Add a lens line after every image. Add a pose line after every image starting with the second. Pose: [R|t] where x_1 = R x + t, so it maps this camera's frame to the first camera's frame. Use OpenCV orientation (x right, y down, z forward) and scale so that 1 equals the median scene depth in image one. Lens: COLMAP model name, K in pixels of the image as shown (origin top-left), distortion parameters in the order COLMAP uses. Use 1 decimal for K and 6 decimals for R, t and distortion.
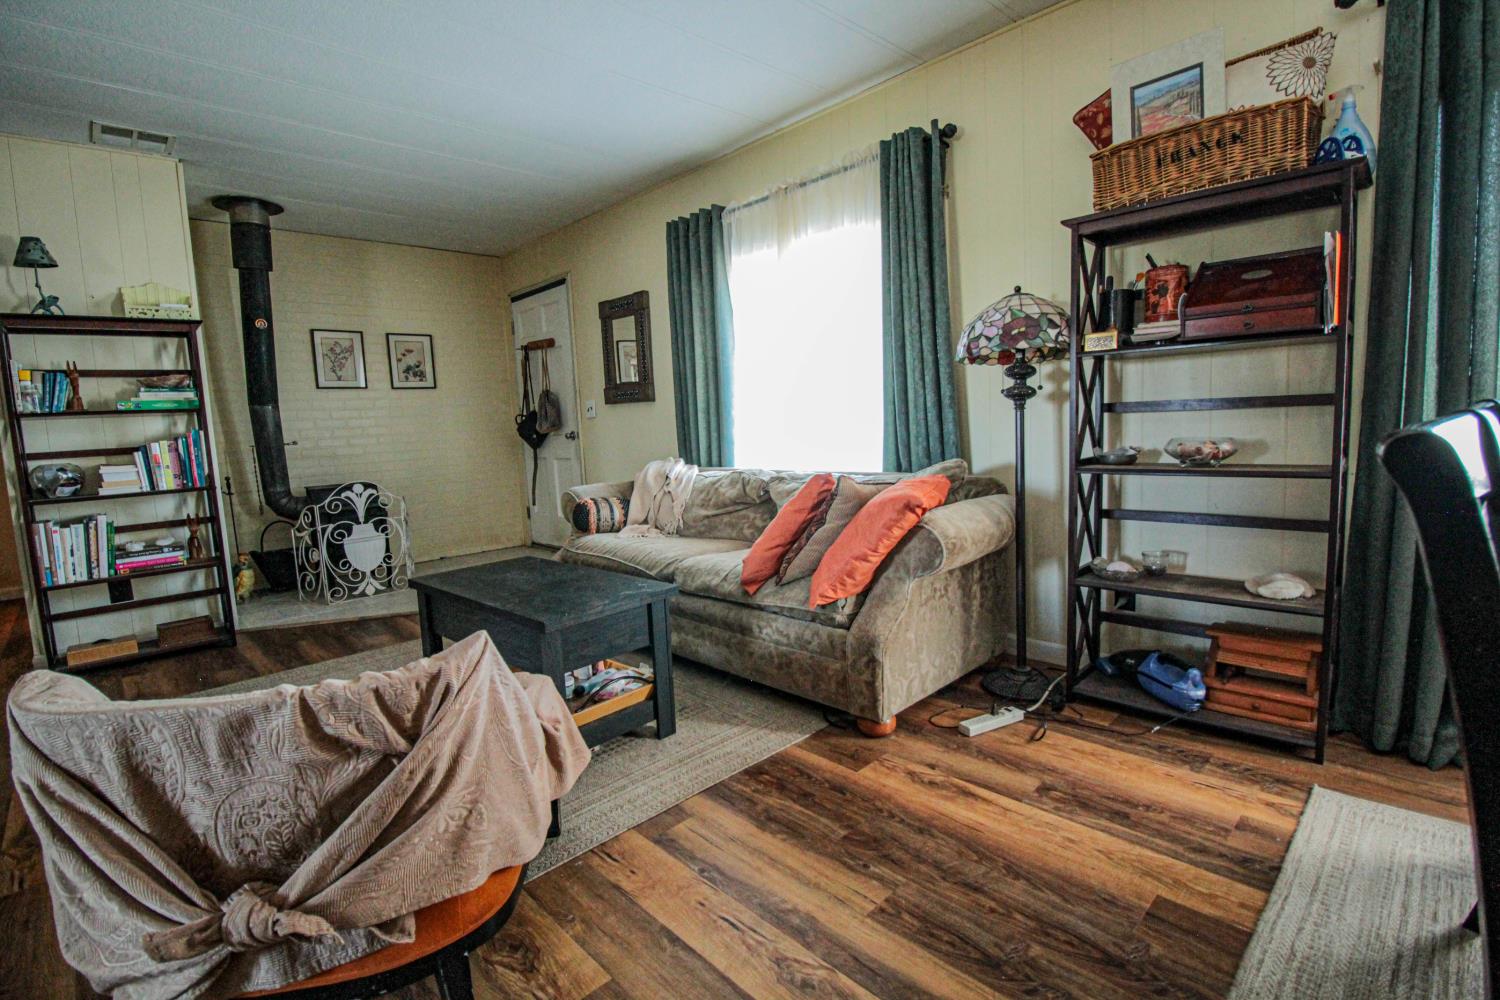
lens RADIAL K [[692.7, 0, 751.2], [0, 692.7, 497.1], [0, 0, 1]] dist [-0.001289, -0.000148]
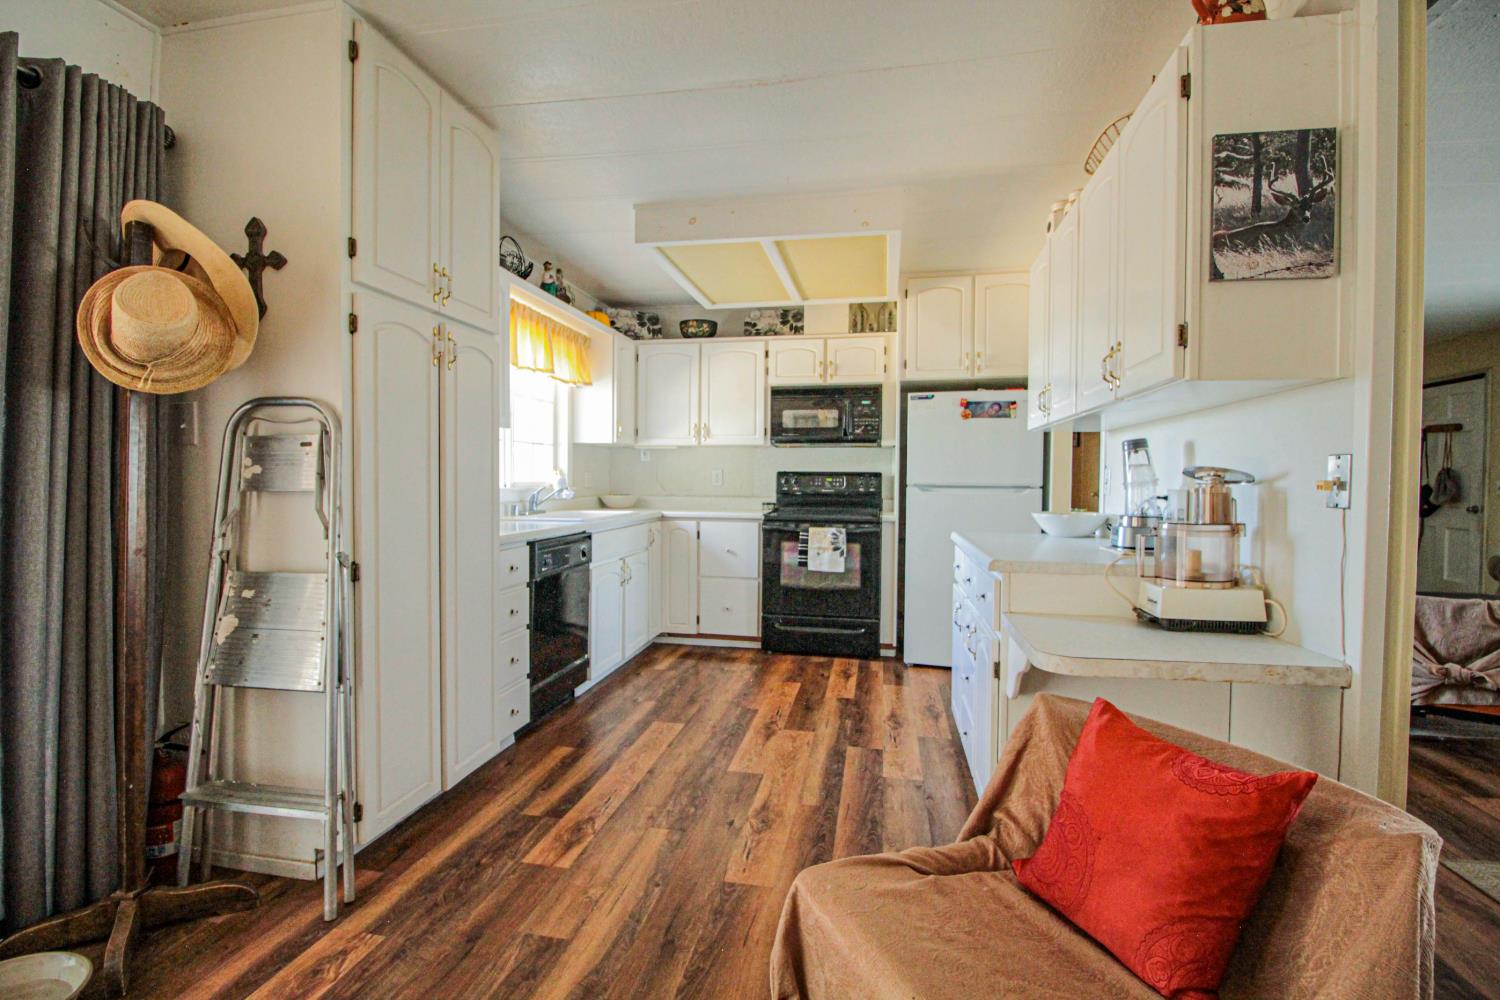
lens RADIAL K [[692.7, 0, 752.1], [0, 692.7, 490.3], [0, 0, 1]] dist [-0.001289, -0.000148]
pose [[0.561783, 0.056149, -0.825377, 0.003948], [-0.121583, 0.992464, -0.015238, 0.038949], [0.818302, 0.108912, 0.564376, -0.584935]]
